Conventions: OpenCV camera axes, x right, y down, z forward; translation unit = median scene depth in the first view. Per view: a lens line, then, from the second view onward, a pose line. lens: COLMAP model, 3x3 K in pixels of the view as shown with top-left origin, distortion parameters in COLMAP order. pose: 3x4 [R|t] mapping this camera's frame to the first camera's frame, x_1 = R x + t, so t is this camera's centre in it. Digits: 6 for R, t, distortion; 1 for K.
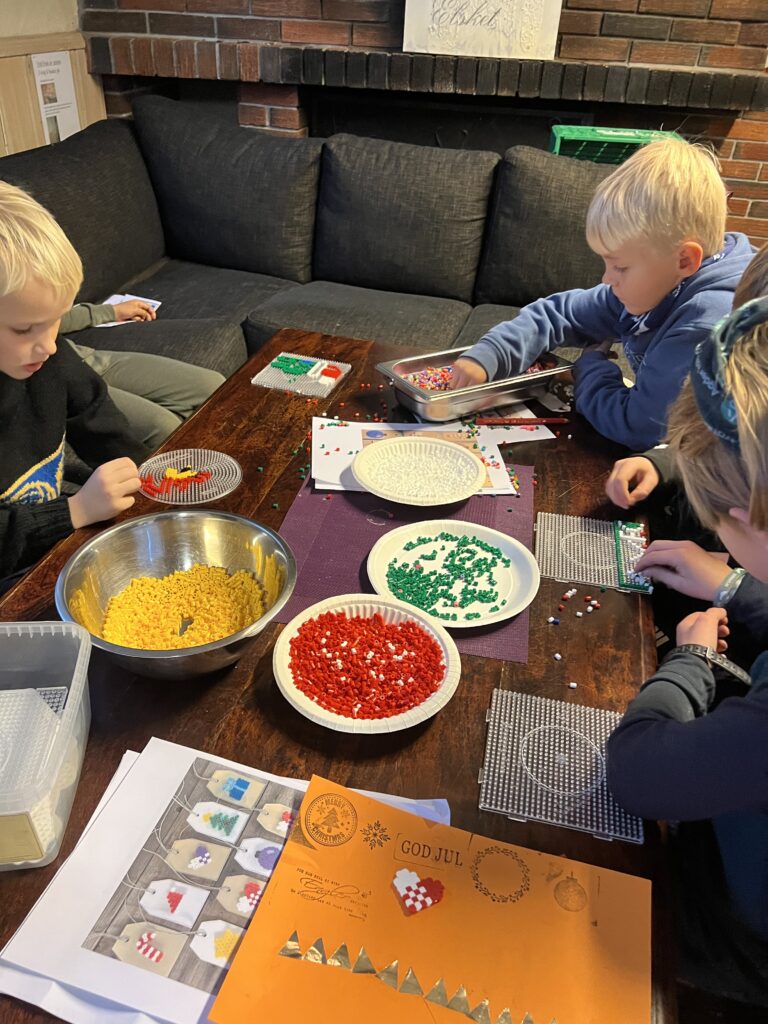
lens RADIAL K [[767.8, 0, 379.7], [0, 767.8, 511.5], [0, 0, 1]] dist [-0.002117, -0.004946]
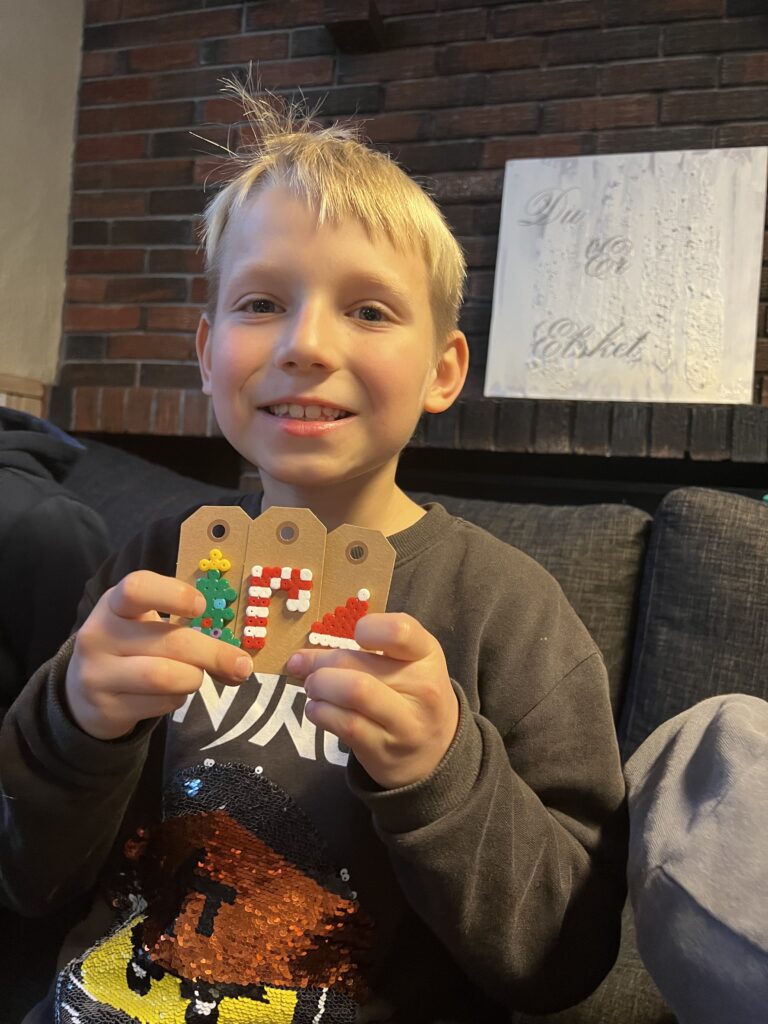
lens RADIAL K [[767.8, 0, 386.1], [0, 767.8, 503.5], [0, 0, 1]] dist [-0.002117, -0.004946]
pose [[0.972319, 0.024802, -0.232338, 0.098644], [-0.155970, 0.809284, -0.566333, -0.169620], [0.173982, 0.586894, 0.790750, 0.551546]]
